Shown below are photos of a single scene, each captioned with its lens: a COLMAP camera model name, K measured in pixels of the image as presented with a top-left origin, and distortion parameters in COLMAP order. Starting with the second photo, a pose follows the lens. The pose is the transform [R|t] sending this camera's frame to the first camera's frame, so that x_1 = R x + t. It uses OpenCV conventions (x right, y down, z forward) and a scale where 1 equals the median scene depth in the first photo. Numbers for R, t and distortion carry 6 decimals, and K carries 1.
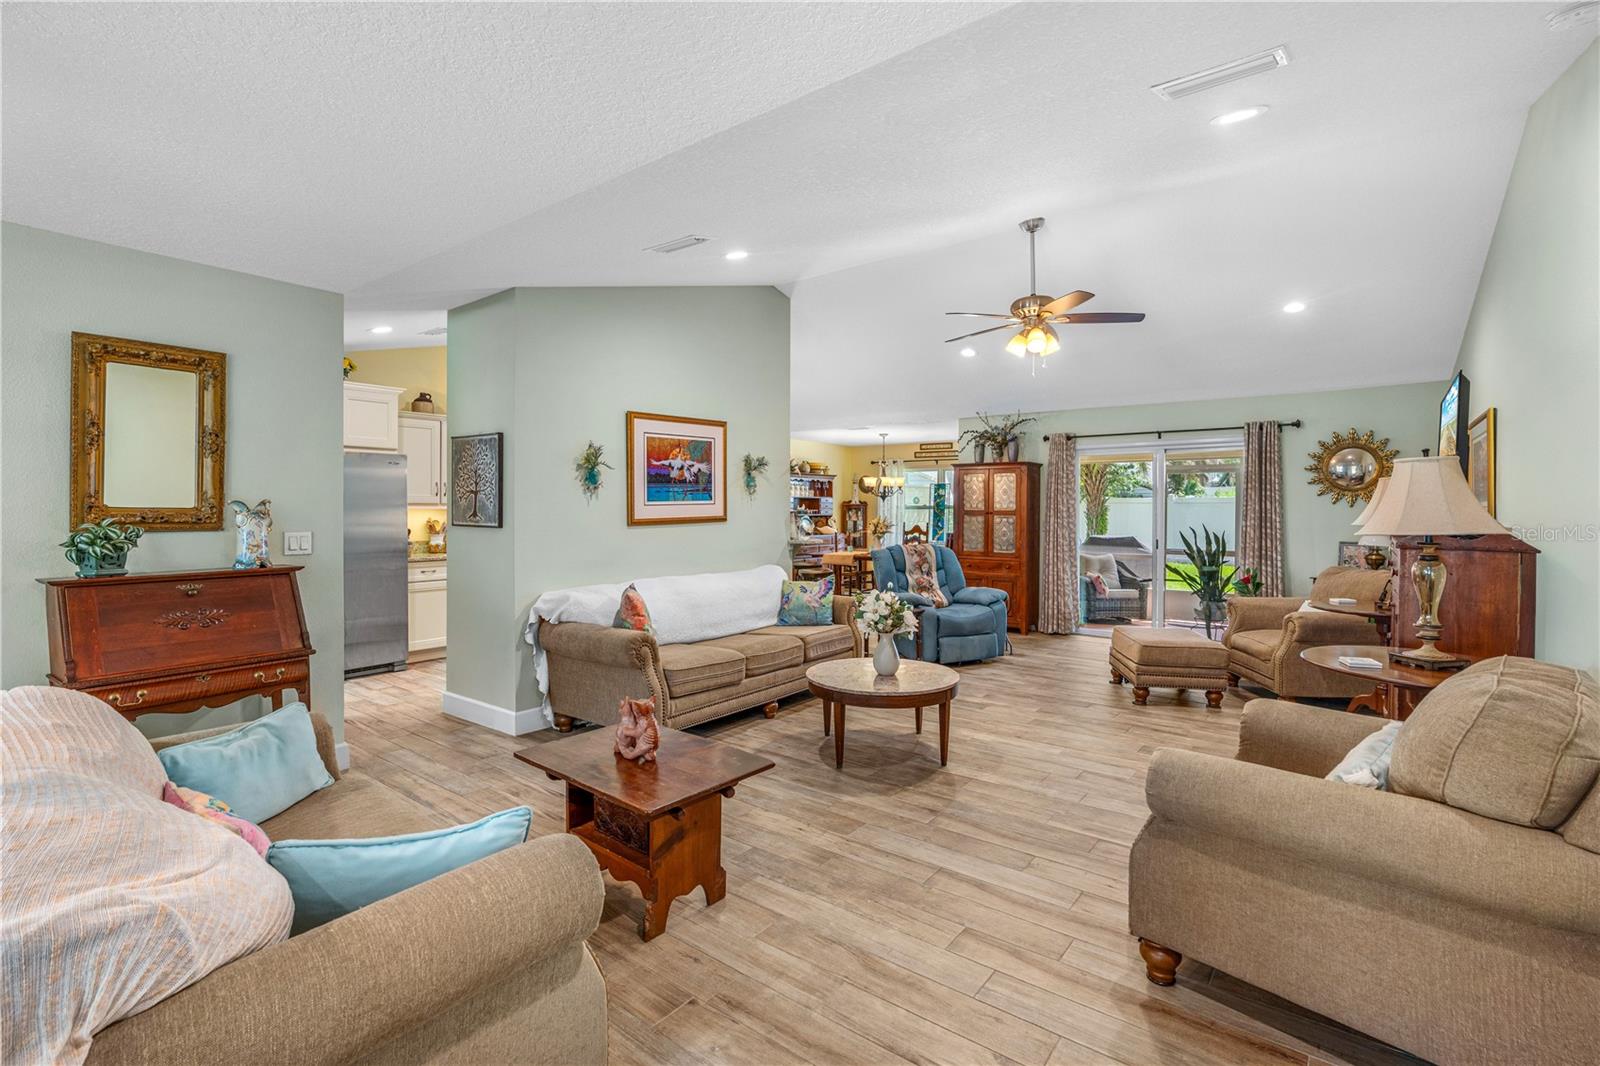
lens RADIAL K [[741.7, 0, 808.5], [0, 741.7, 525.7], [0, 0, 1]] dist [-0.013101, 0.006336]
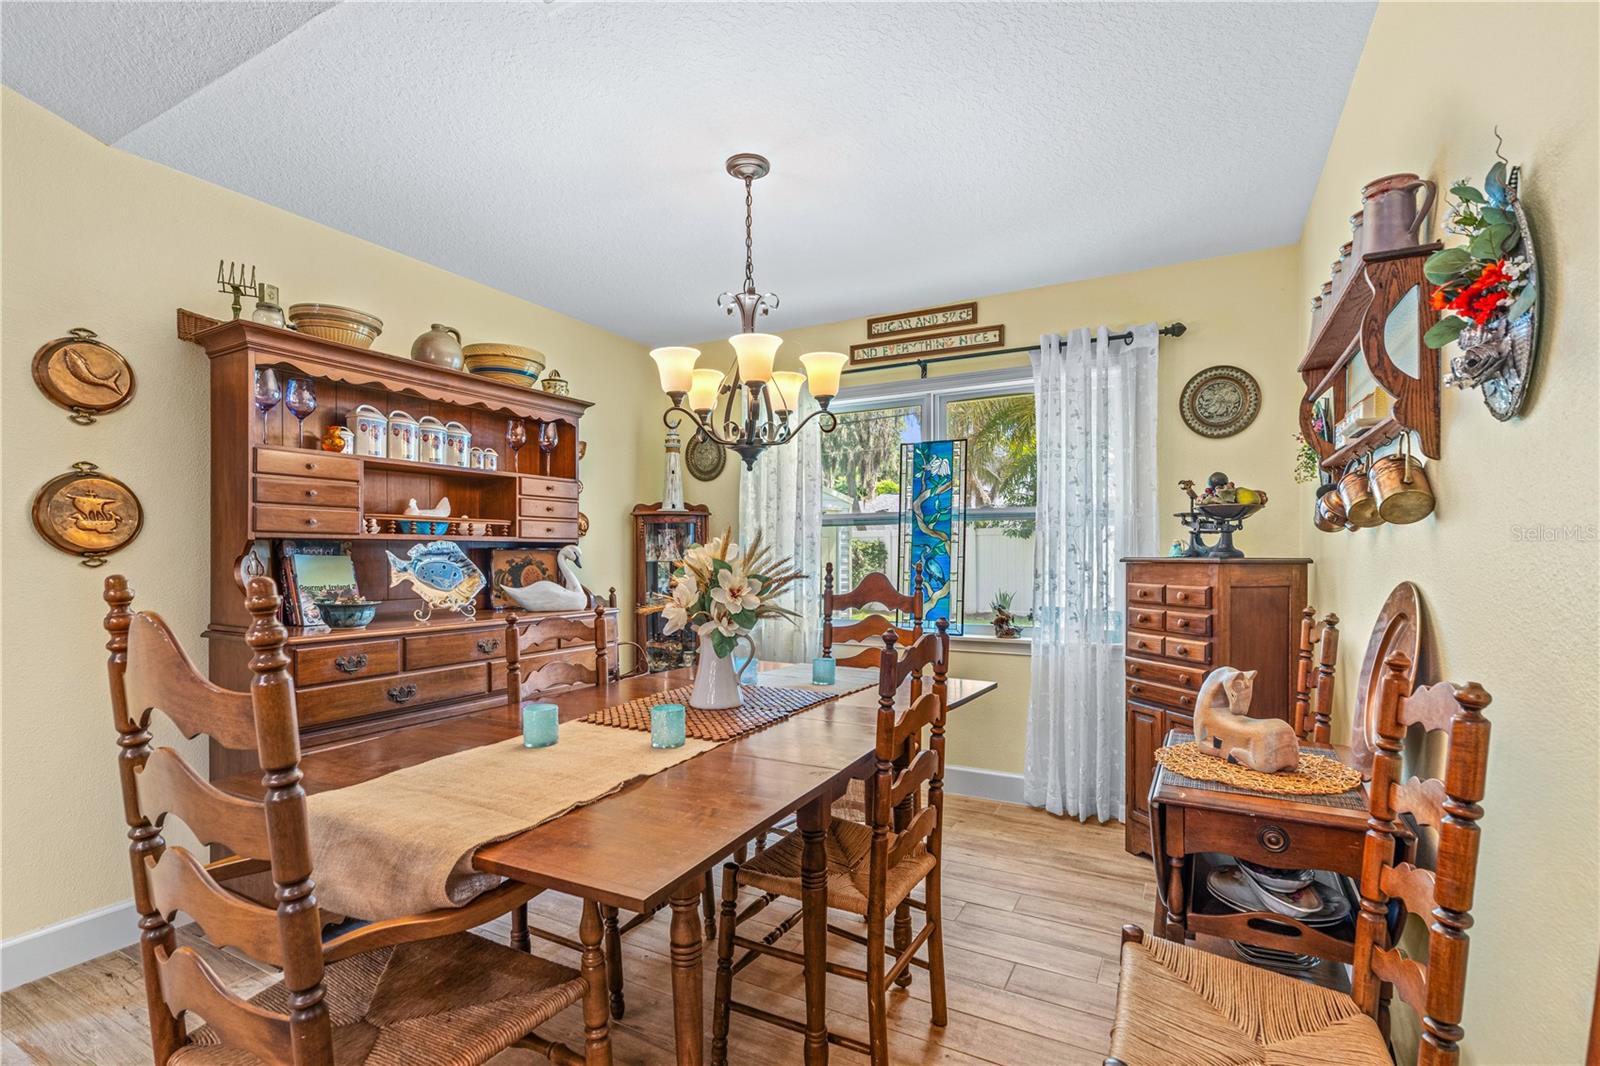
lens RADIAL K [[741.7, 0, 797.6], [0, 741.7, 554.2], [0, 0, 1]] dist [-0.013101, 0.006336]
pose [[0.989146, -0.006467, 0.146792, 0.108179], [0.010208, 0.999642, -0.024748, -0.002015], [-0.146580, 0.025978, 0.988858, 1.021761]]
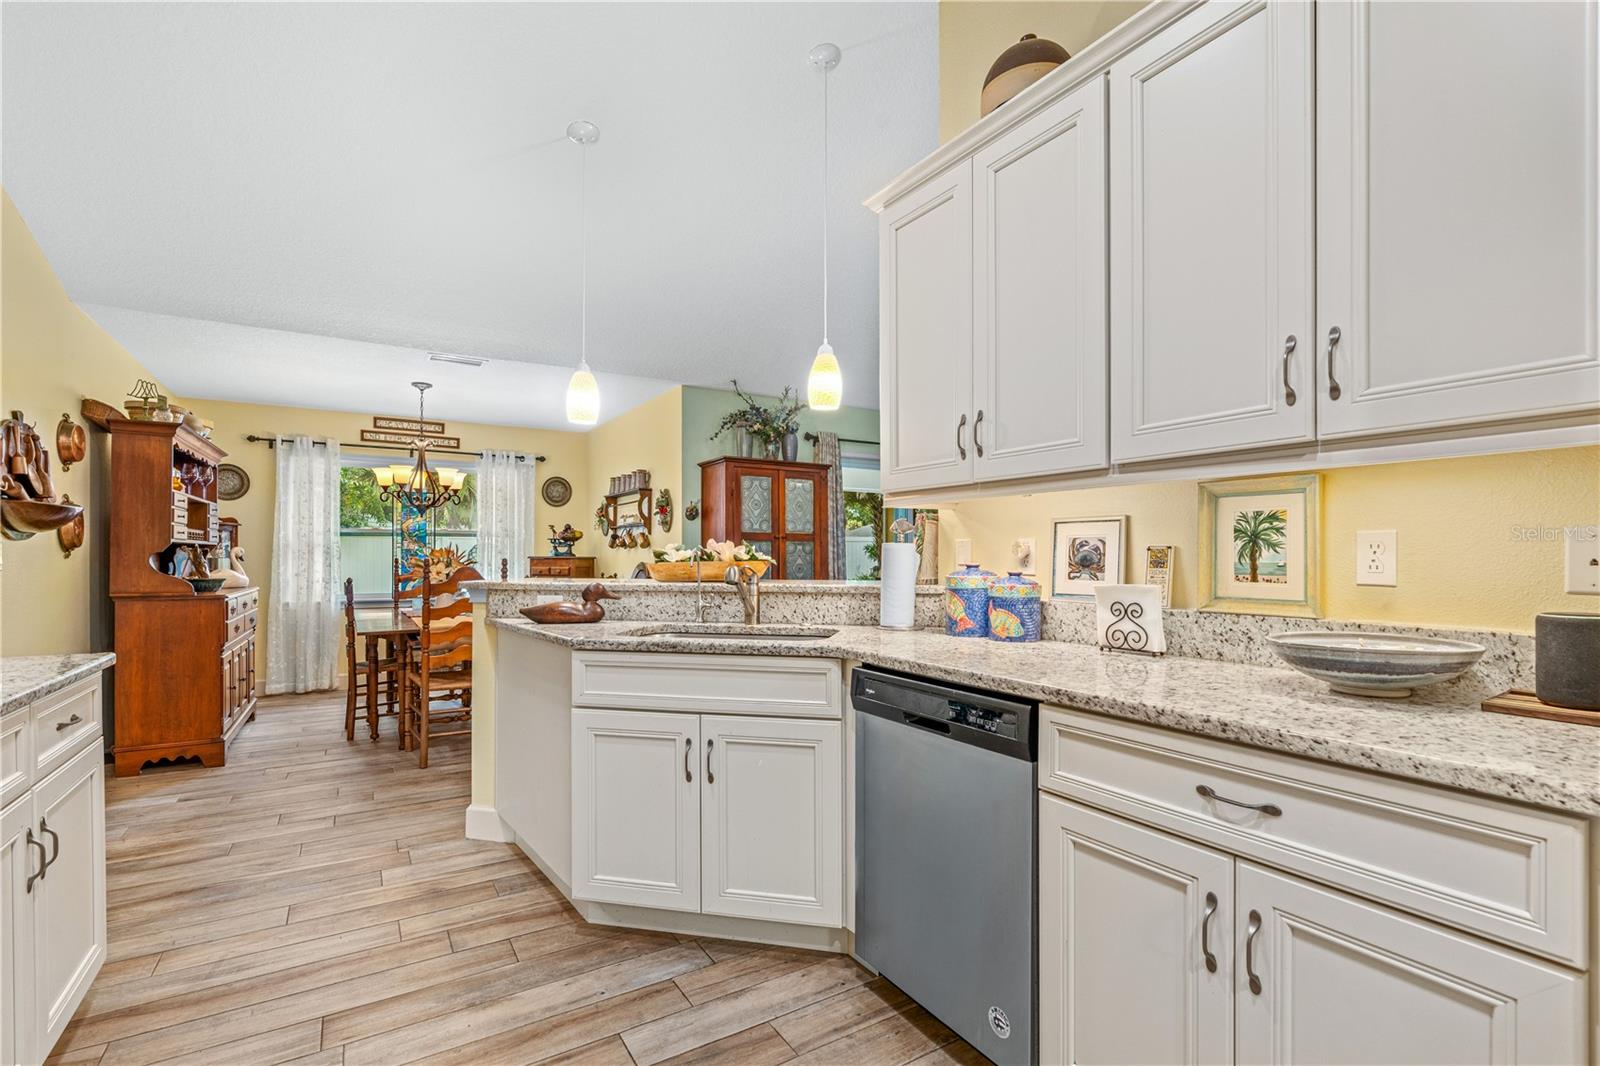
lens RADIAL K [[741.7, 0, 820.9], [0, 741.7, 548.4], [0, 0, 1]] dist [-0.013101, 0.006336]
pose [[0.351921, 0.007282, 0.936001, -0.355978], [0.021219, 0.999651, -0.015755, 0.003444], [-0.935789, 0.025406, 0.351644, 0.743841]]
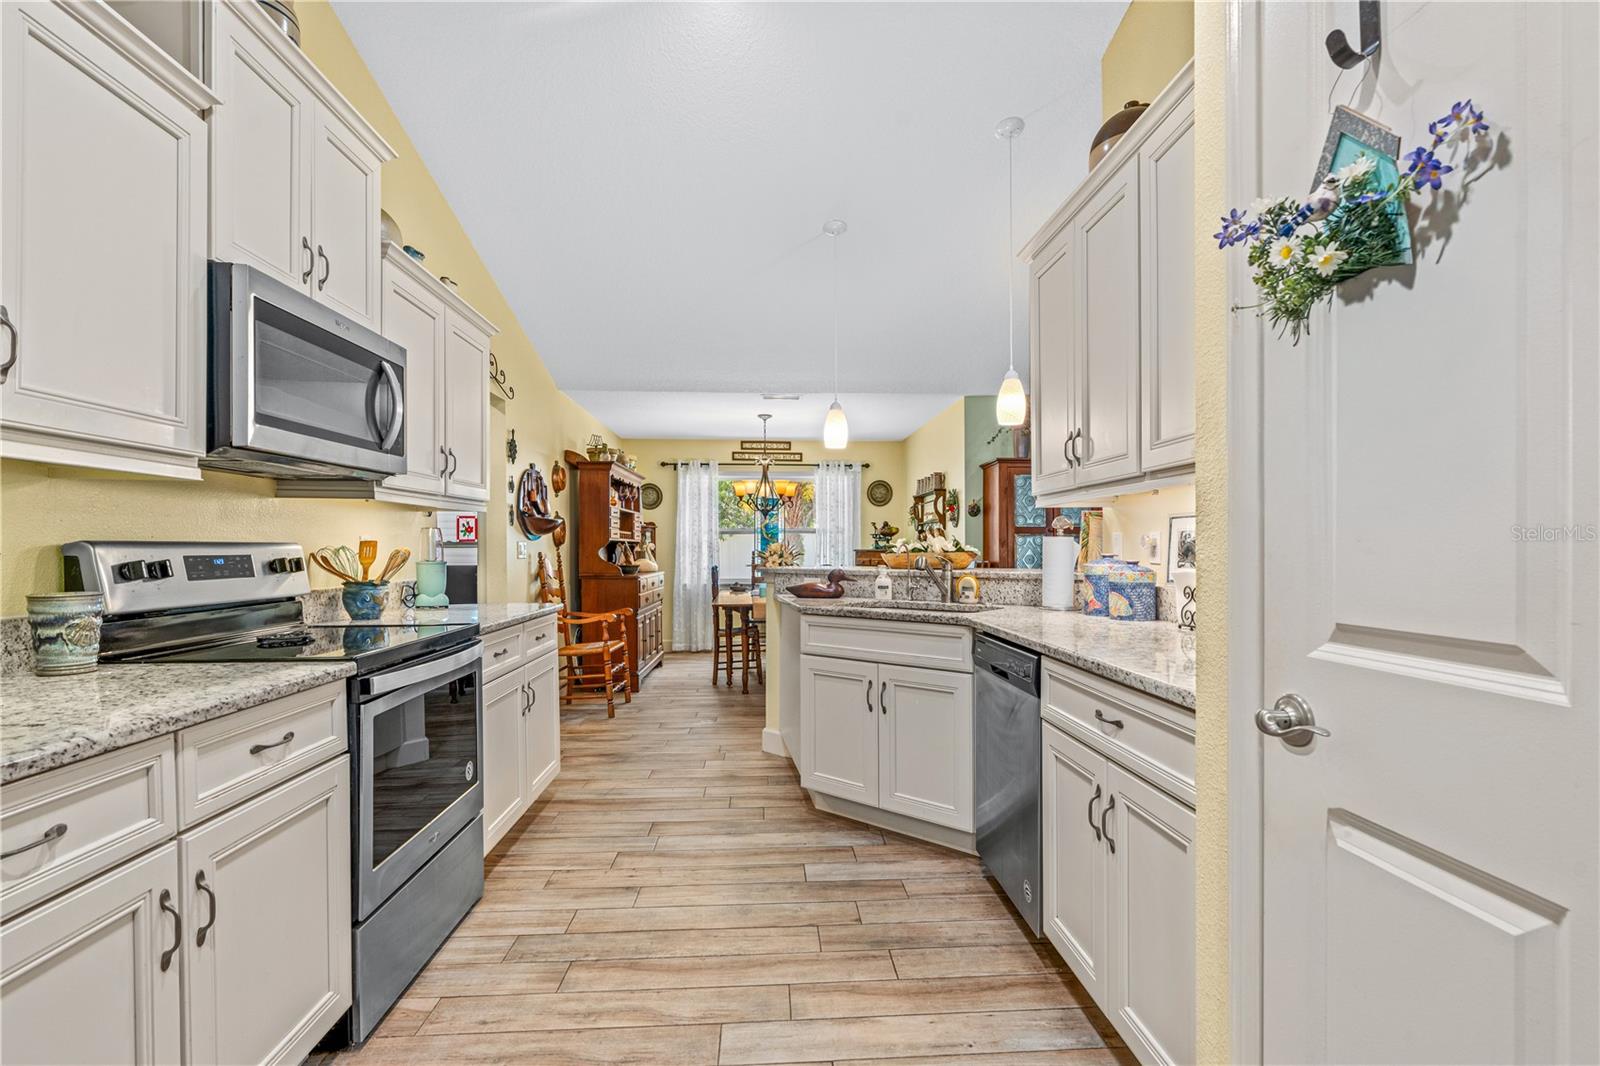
lens RADIAL K [[741.7, 0, 814.7], [0, 741.7, 546.8], [0, 0, 1]] dist [-0.013101, 0.006336]
pose [[0.750181, -0.001949, 0.661229, -0.382883], [0.019013, 0.999646, -0.018624, 0.006181], [-0.660959, 0.026544, 0.749953, 0.640029]]
